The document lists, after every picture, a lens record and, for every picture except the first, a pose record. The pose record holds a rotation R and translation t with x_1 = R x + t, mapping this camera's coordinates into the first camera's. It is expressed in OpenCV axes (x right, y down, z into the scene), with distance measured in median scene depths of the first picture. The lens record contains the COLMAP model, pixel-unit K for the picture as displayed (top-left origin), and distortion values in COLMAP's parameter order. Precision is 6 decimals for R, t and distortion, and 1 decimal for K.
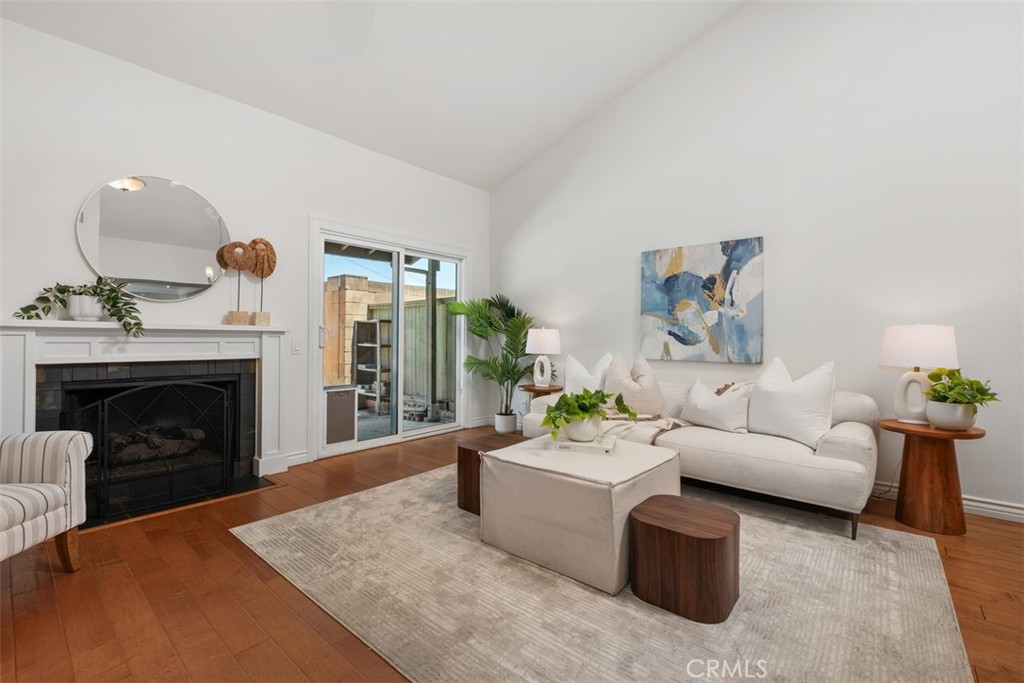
lens RADIAL K [[443.1, 0, 513.2], [0, 443.1, 338.3], [0, 0, 1]] dist [0.002949, -0.005200]
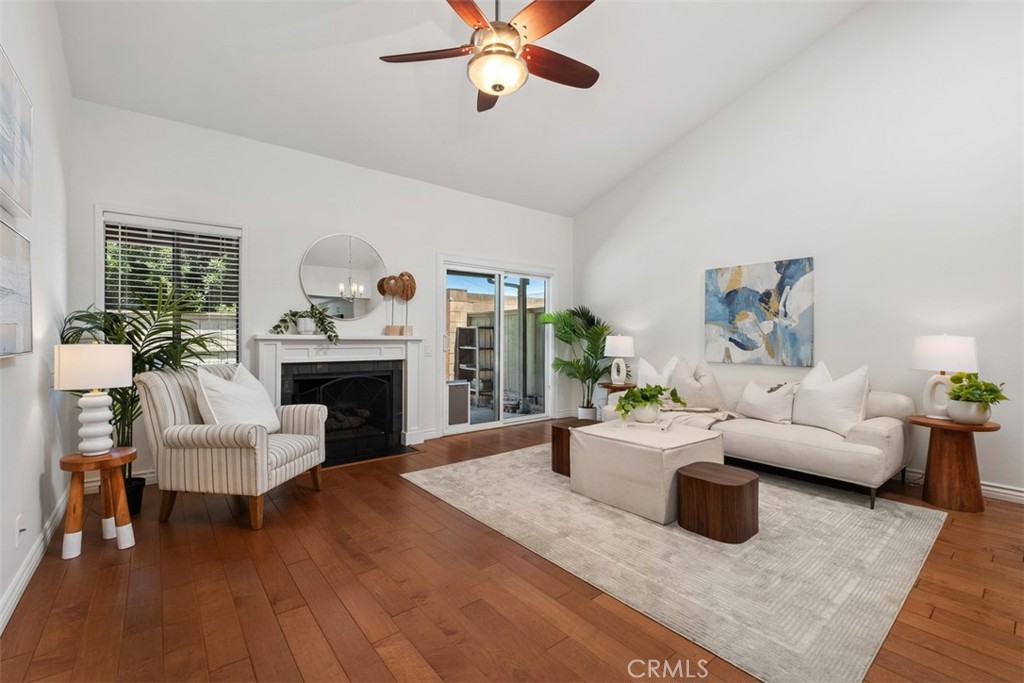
lens RADIAL K [[443.1, 0, 512.1], [0, 443.1, 338.2], [0, 0, 1]] dist [0.002949, -0.005200]
pose [[0.983696, -0.001984, -0.179830, -0.001400], [0.001885, 0.999998, -0.000723, -0.018244], [0.179831, 0.000373, 0.983697, -0.280160]]
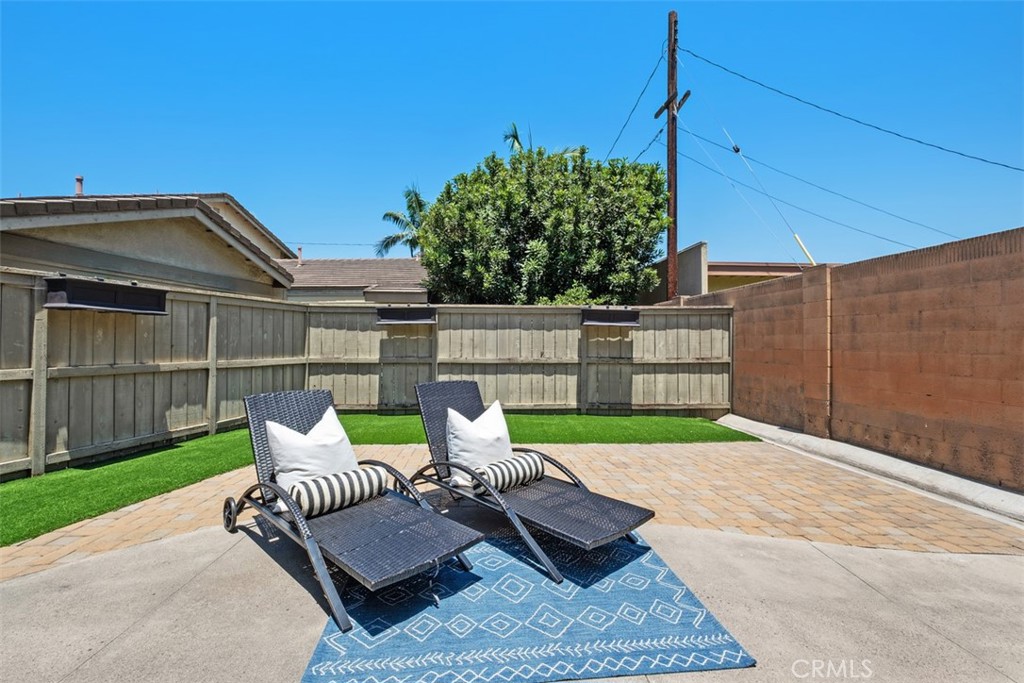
lens RADIAL K [[443.1, 0, 519.0], [0, 443.1, 344.1], [0, 0, 1]] dist [0.002949, -0.005200]
pose [[0.707641, -0.002750, -0.706567, -1.242082], [-0.003877, 0.999962, -0.007775, -0.002624], [0.706562, 0.008241, 0.707603, 0.913667]]
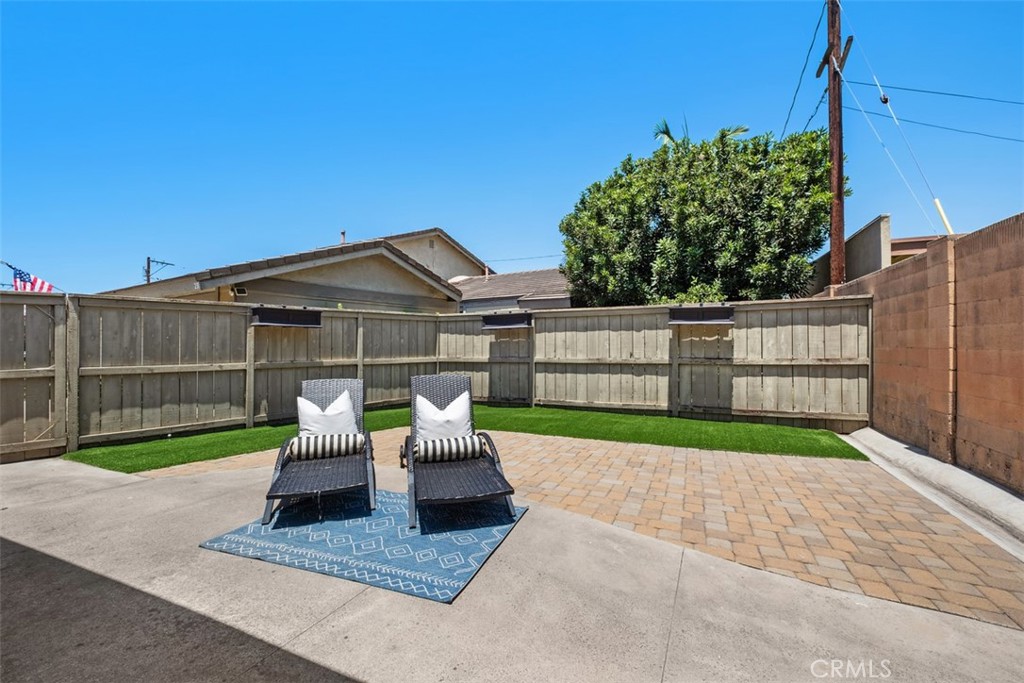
lens RADIAL K [[443.1, 0, 526.3], [0, 443.1, 337.8], [0, 0, 1]] dist [0.002949, -0.005200]
pose [[0.314345, -0.027109, -0.948922, -0.823768], [0.002677, 0.999614, -0.027670, 0.004791], [0.949305, 0.006157, 0.314296, 1.322081]]
